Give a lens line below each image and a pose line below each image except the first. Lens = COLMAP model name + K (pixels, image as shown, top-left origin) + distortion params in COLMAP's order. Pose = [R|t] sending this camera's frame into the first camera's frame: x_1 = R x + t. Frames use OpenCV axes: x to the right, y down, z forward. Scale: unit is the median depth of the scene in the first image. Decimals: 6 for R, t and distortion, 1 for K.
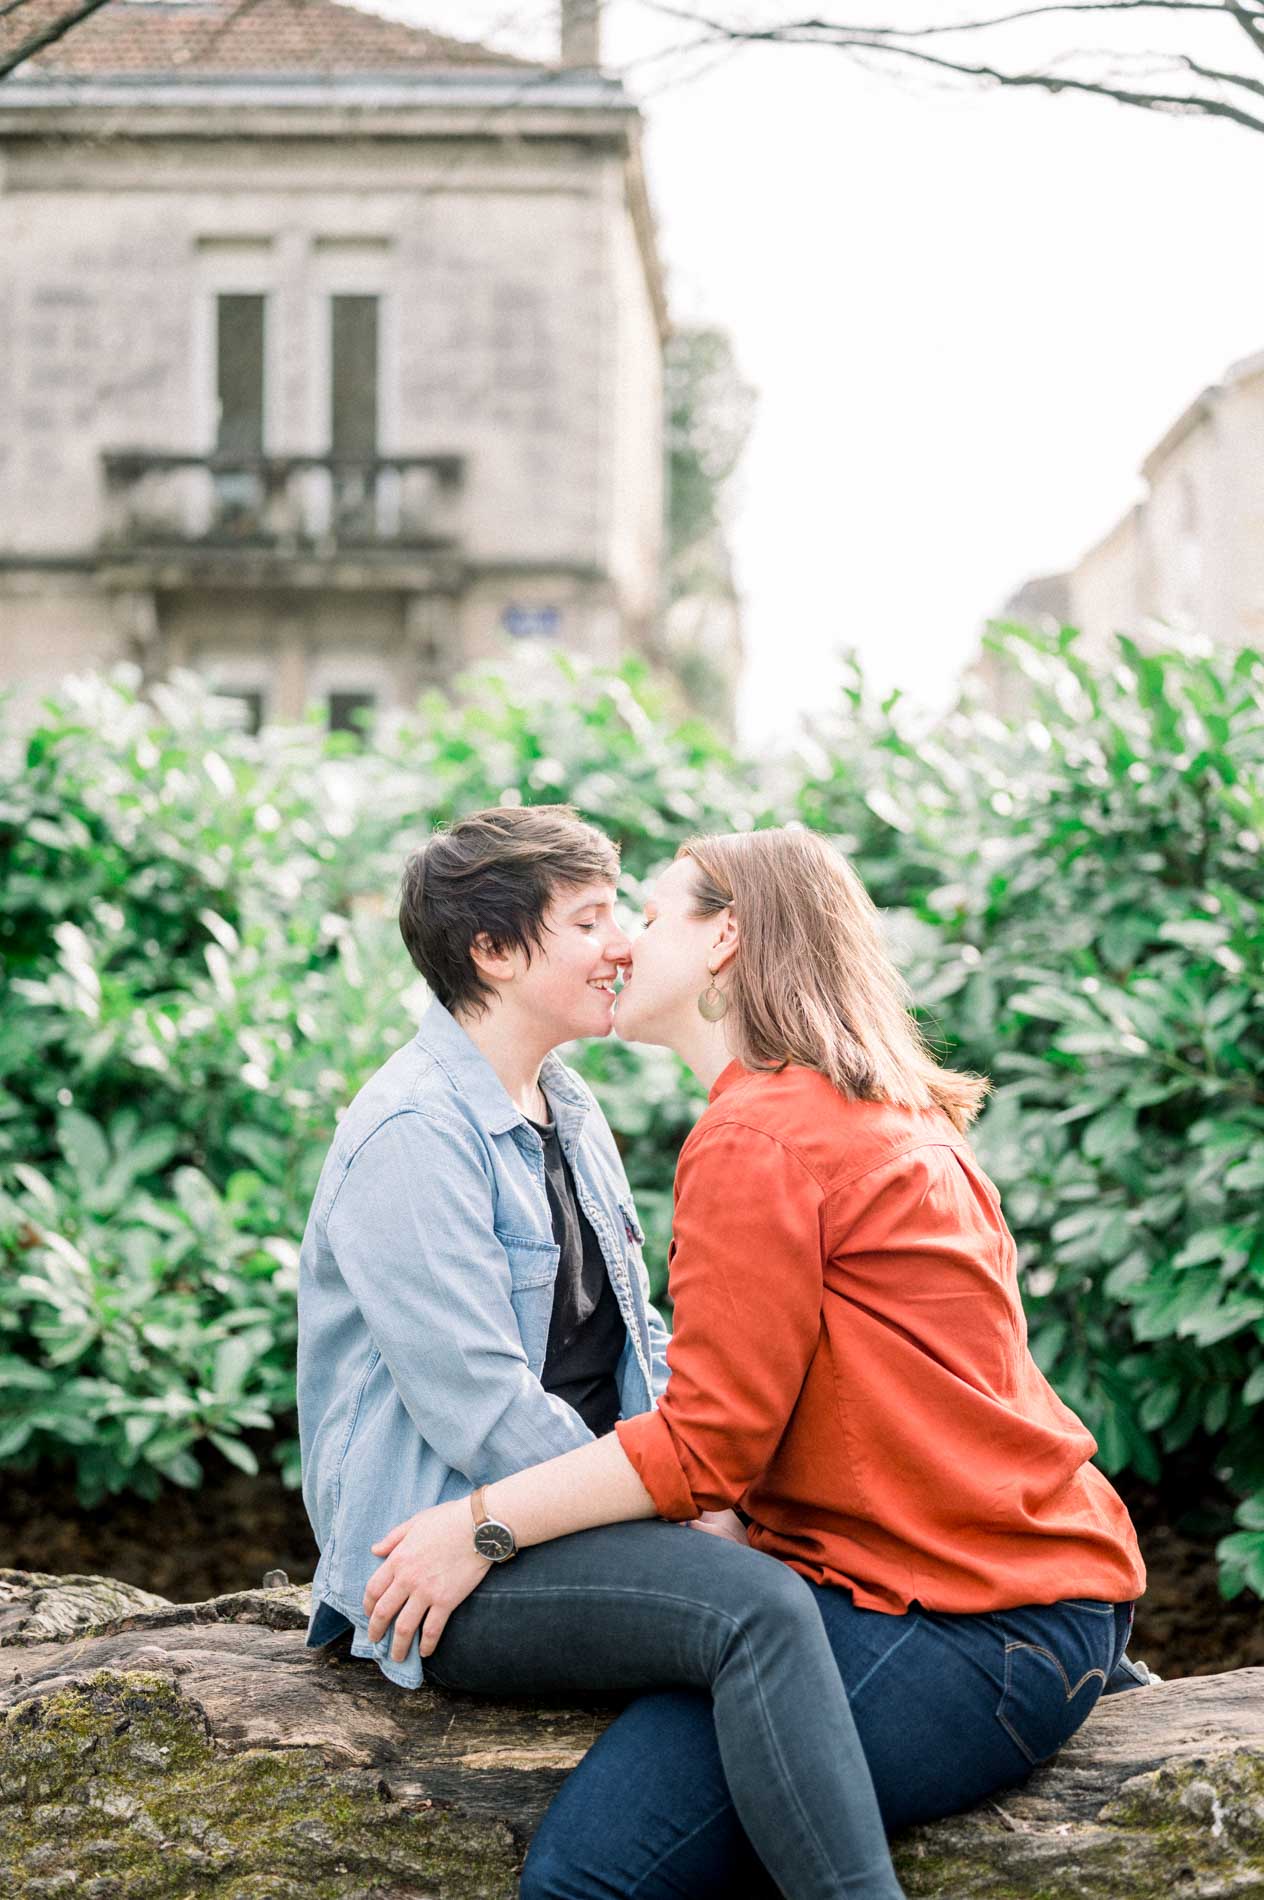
lens RADIAL K [[2610.8, 0, 632.0], [0, 2610.8, 950.0], [0, 0, 1]] dist [0.016991, 0.018089]
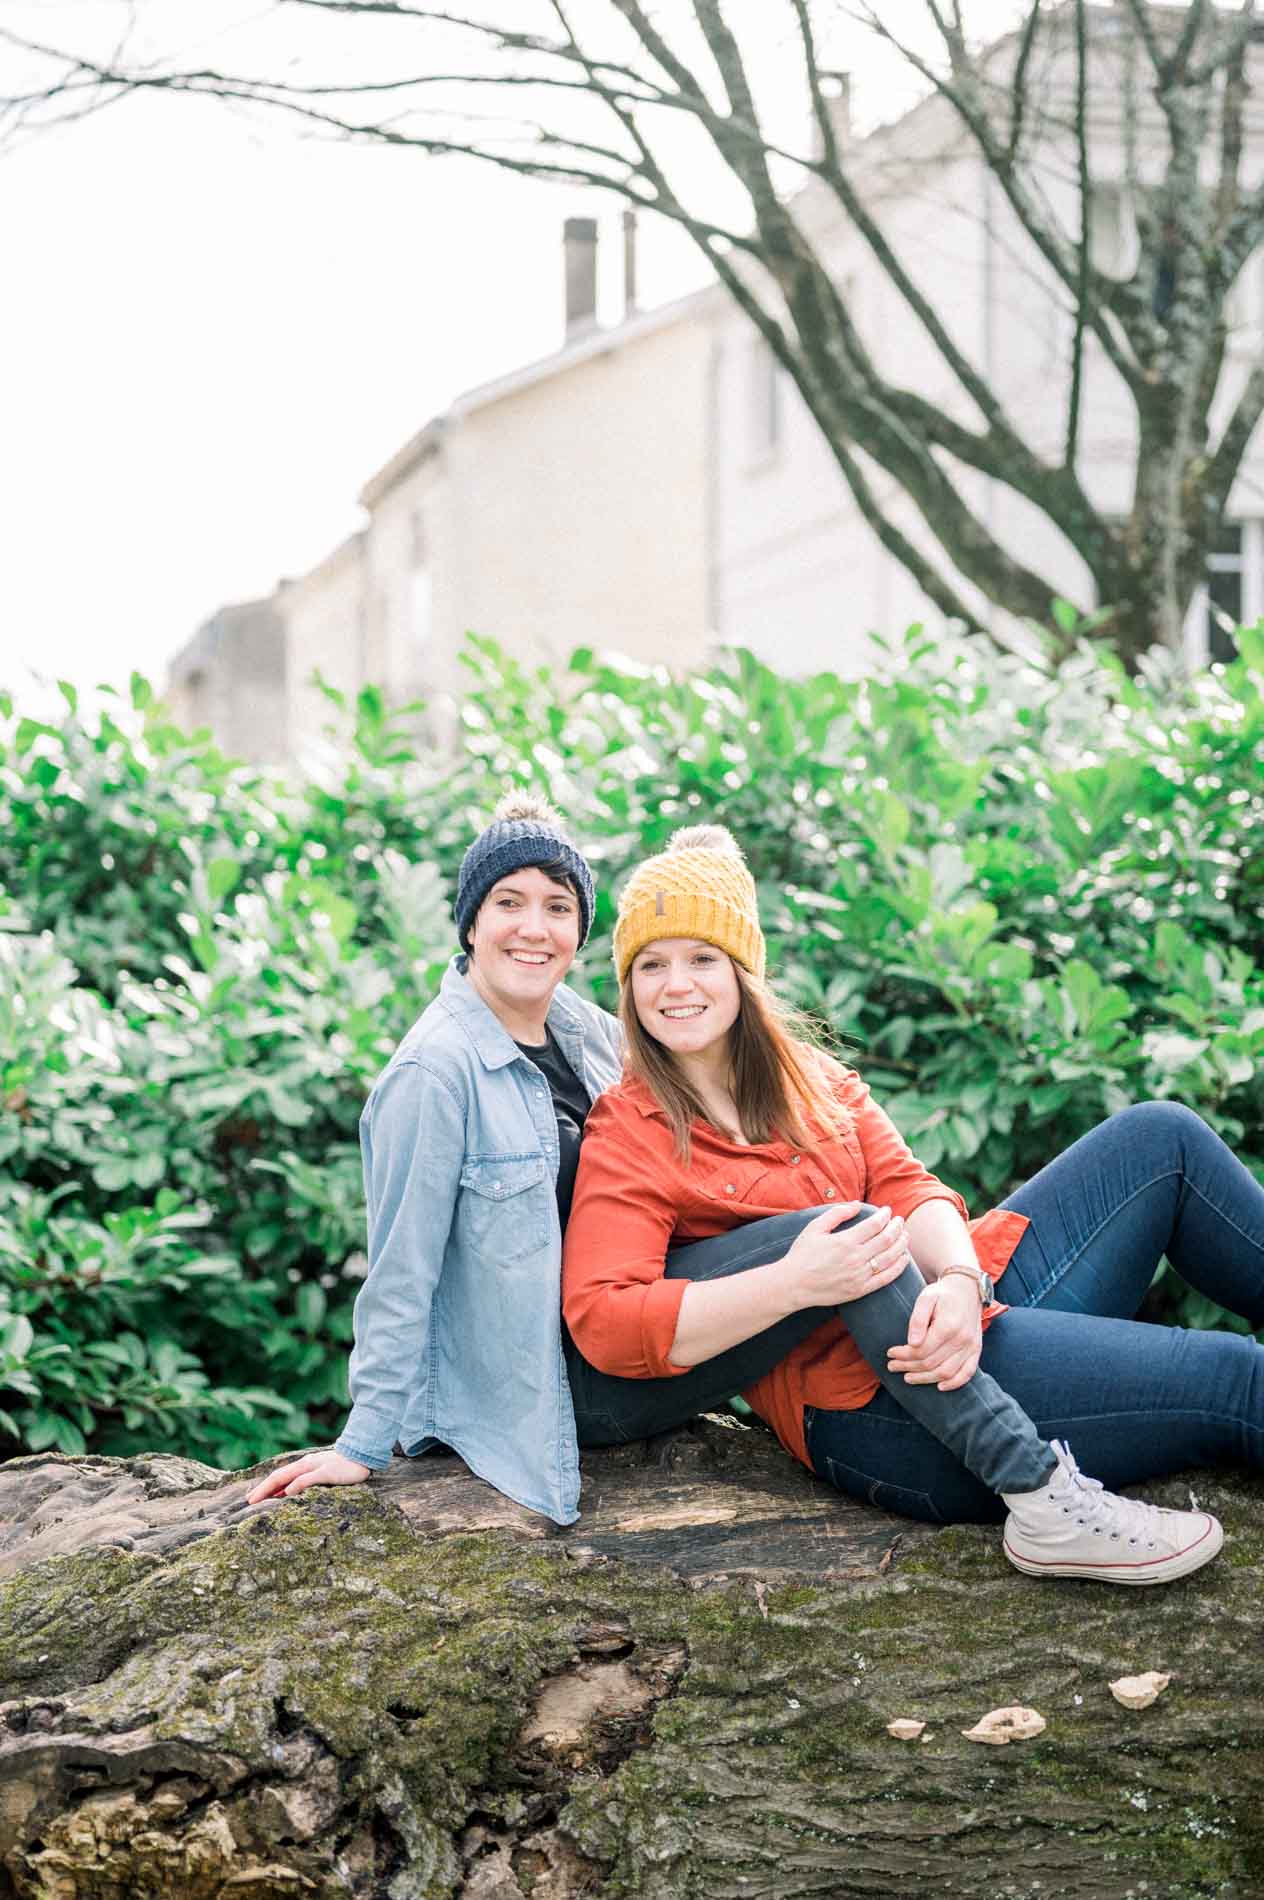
lens RADIAL K [[2610.8, 0, 632.0], [0, 2610.8, 950.0], [0, 0, 1]] dist [0.016991, 0.018089]
pose [[0.966474, -0.026689, 0.255375, -0.381615], [0.030411, 0.999481, -0.010636, 0.039504], [-0.254958, 0.018046, 0.966784, -0.253873]]
